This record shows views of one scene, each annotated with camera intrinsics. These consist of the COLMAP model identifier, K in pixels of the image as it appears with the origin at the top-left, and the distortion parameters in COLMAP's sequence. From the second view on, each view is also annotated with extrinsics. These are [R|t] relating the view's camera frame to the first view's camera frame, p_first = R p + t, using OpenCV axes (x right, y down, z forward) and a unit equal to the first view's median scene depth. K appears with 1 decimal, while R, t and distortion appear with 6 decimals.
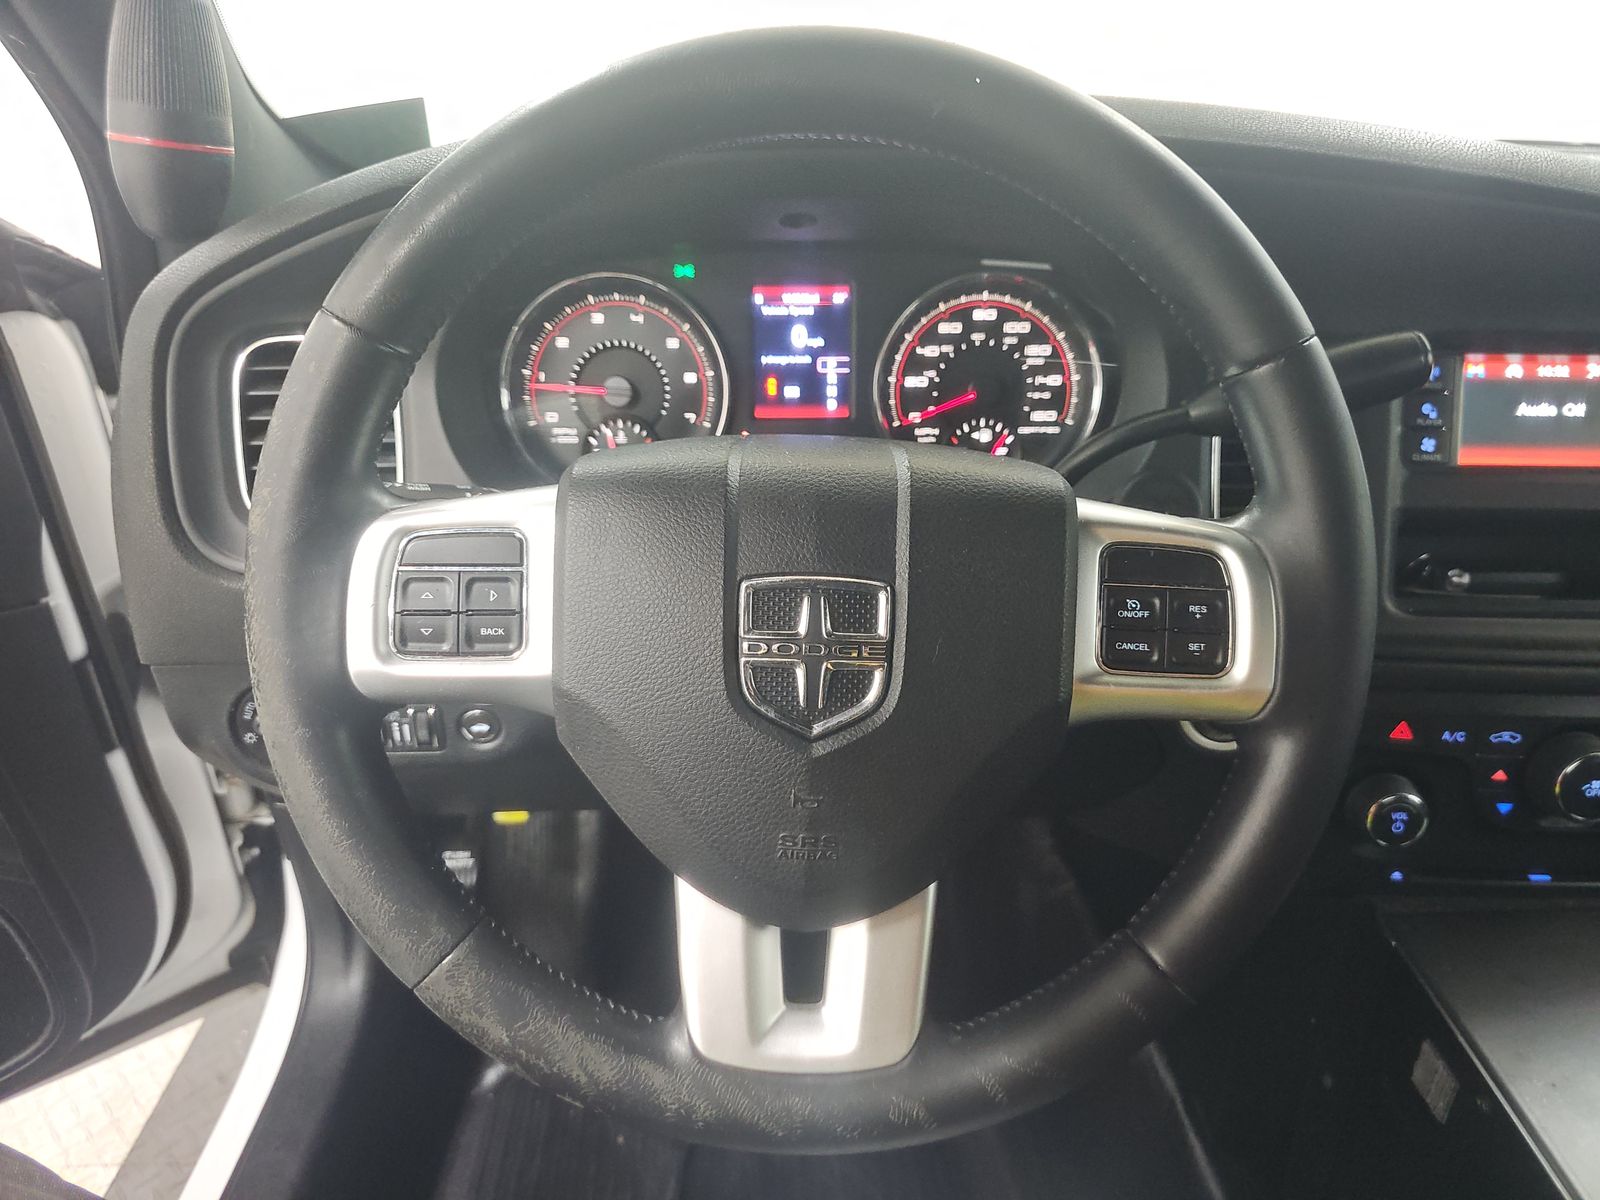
lens RADIAL K [[1063.8, 0, 784.2], [0, 1063.8, 603.4], [0, 0, 1]] dist [0.017650, -0.023565]
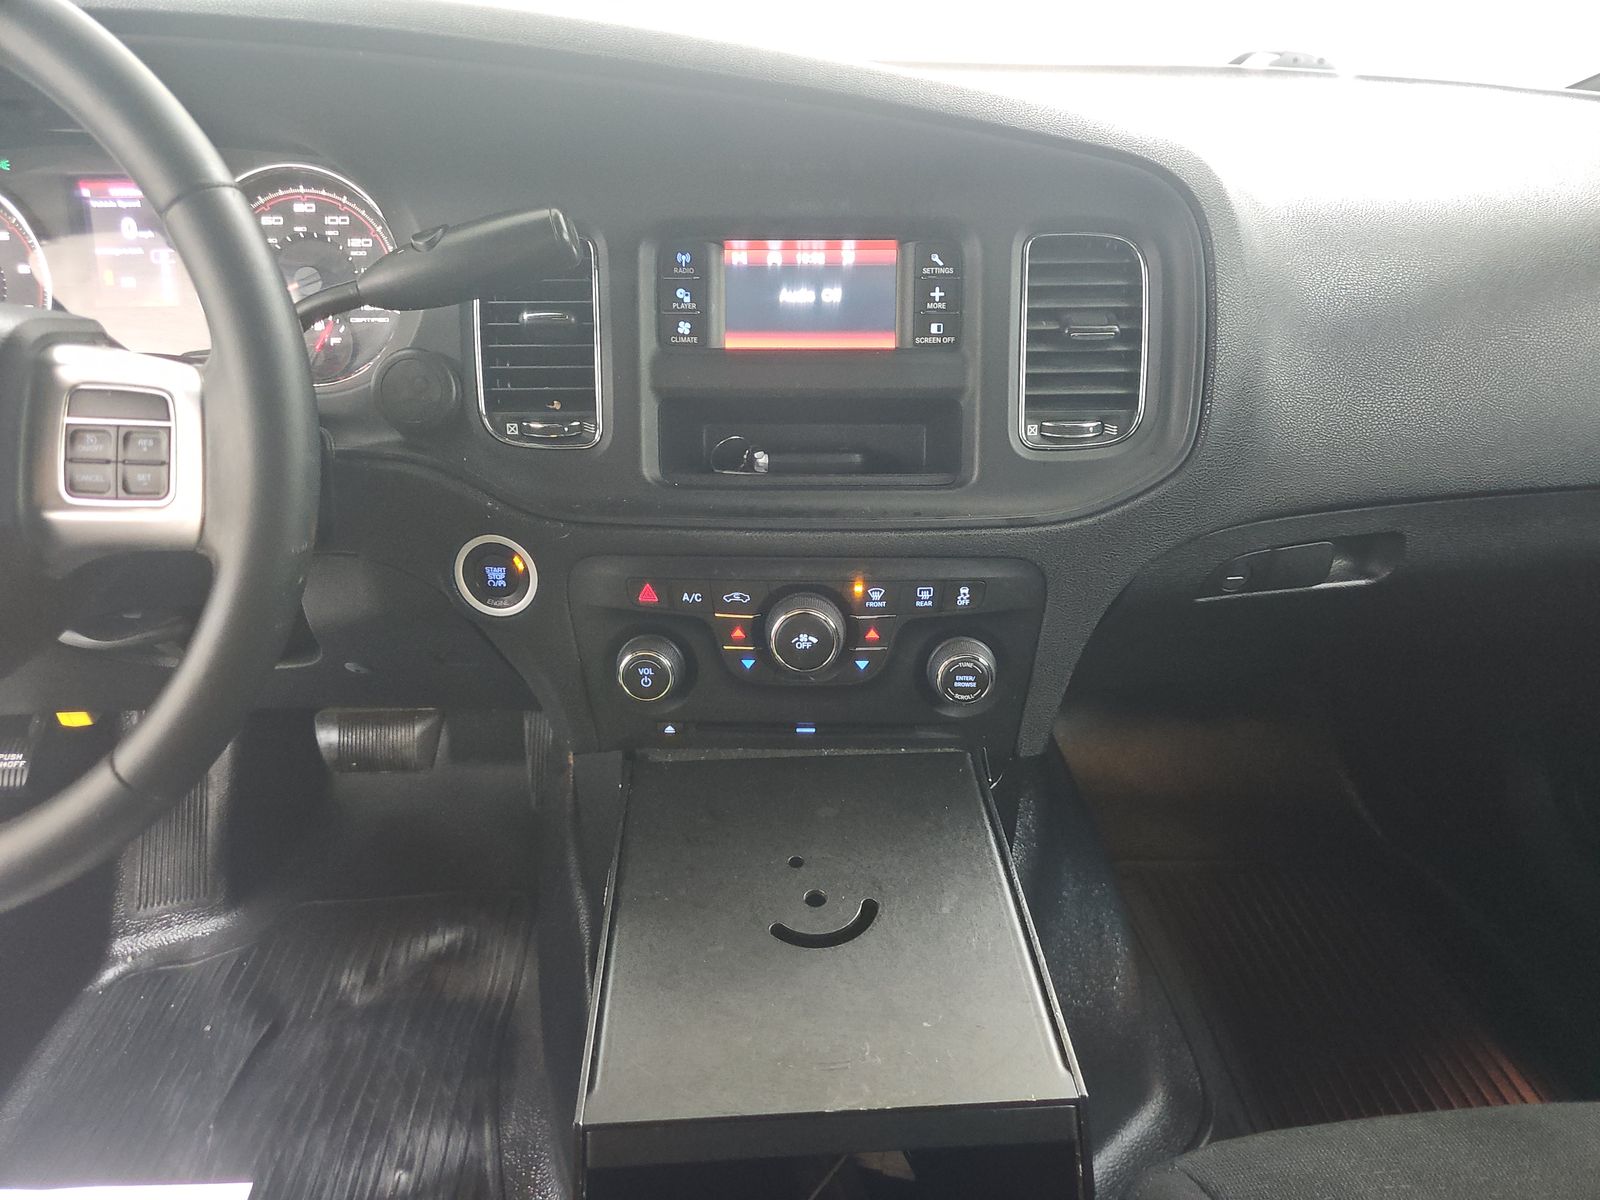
lens RADIAL K [[1063.8, 0, 731.2], [0, 1063.8, 612.6], [0, 0, 1]] dist [0.017650, -0.023565]
pose [[0.999989, -0.004440, 0.001752, 0.606506], [0.004349, 0.998804, 0.048696, 0.079566], [-0.001966, -0.048688, 0.998812, -0.074767]]
